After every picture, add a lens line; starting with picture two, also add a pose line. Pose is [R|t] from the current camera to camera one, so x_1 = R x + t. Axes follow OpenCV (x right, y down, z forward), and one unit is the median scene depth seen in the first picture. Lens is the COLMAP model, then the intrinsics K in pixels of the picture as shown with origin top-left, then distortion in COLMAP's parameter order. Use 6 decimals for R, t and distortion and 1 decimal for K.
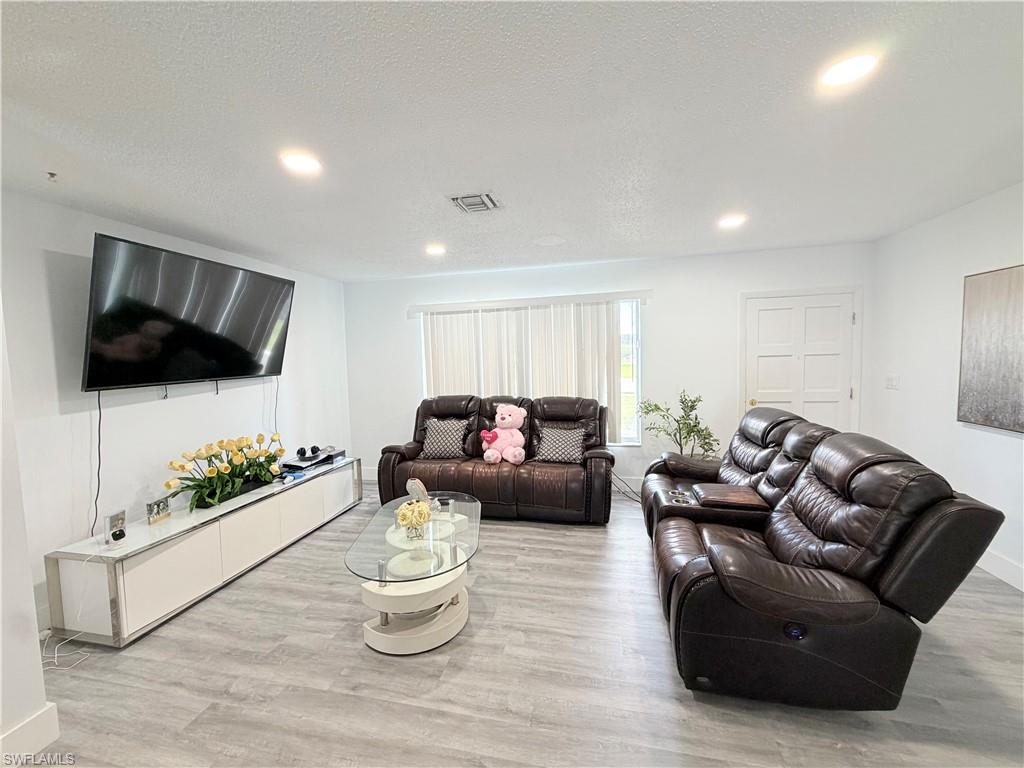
lens RADIAL K [[409.3, 0, 509.4], [0, 409.3, 383.8], [0, 0, 1]] dist [-0.002852, 0.000617]
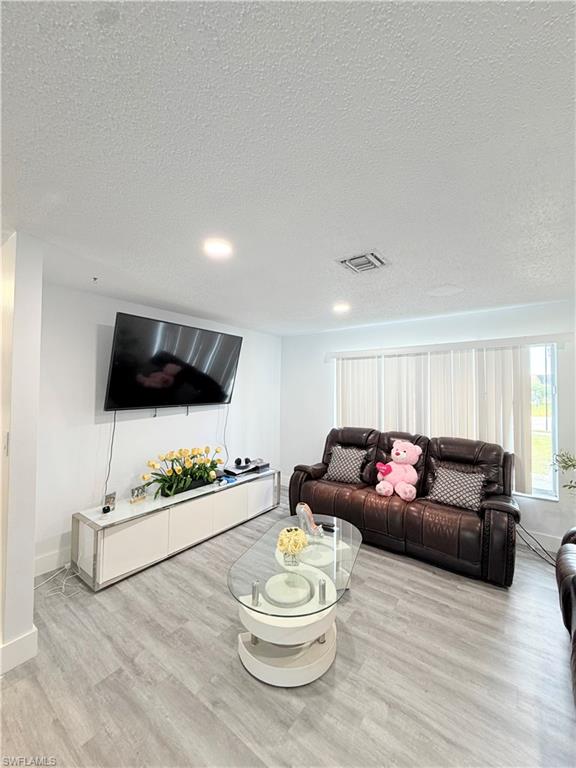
lens RADIAL K [[307.0, 0, 288.9], [0, 307.0, 381.8], [0, 0, 1]] dist [-0.002852, 0.000617]
pose [[0.910980, 0.025003, -0.411691, 0.064912], [-0.061338, 0.995274, -0.075281, -0.034010], [0.407863, 0.093832, 0.908209, 0.144316]]
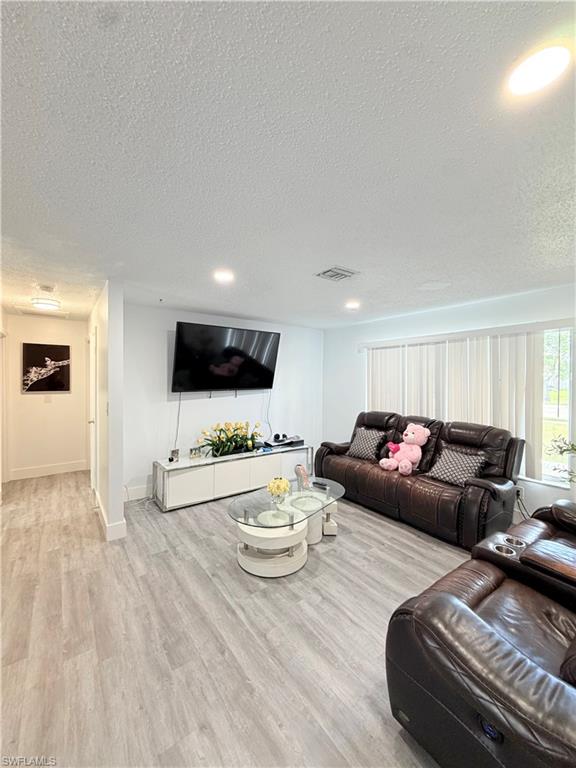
lens RADIAL K [[307.0, 0, 288.9], [0, 307.0, 381.8], [0, 0, 1]] dist [-0.002852, 0.000617]
pose [[0.758565, 0.040410, -0.650343, 0.373971], [-0.071123, 0.997247, -0.020992, -0.034038], [0.647704, 0.062178, 0.759351, 0.098424]]
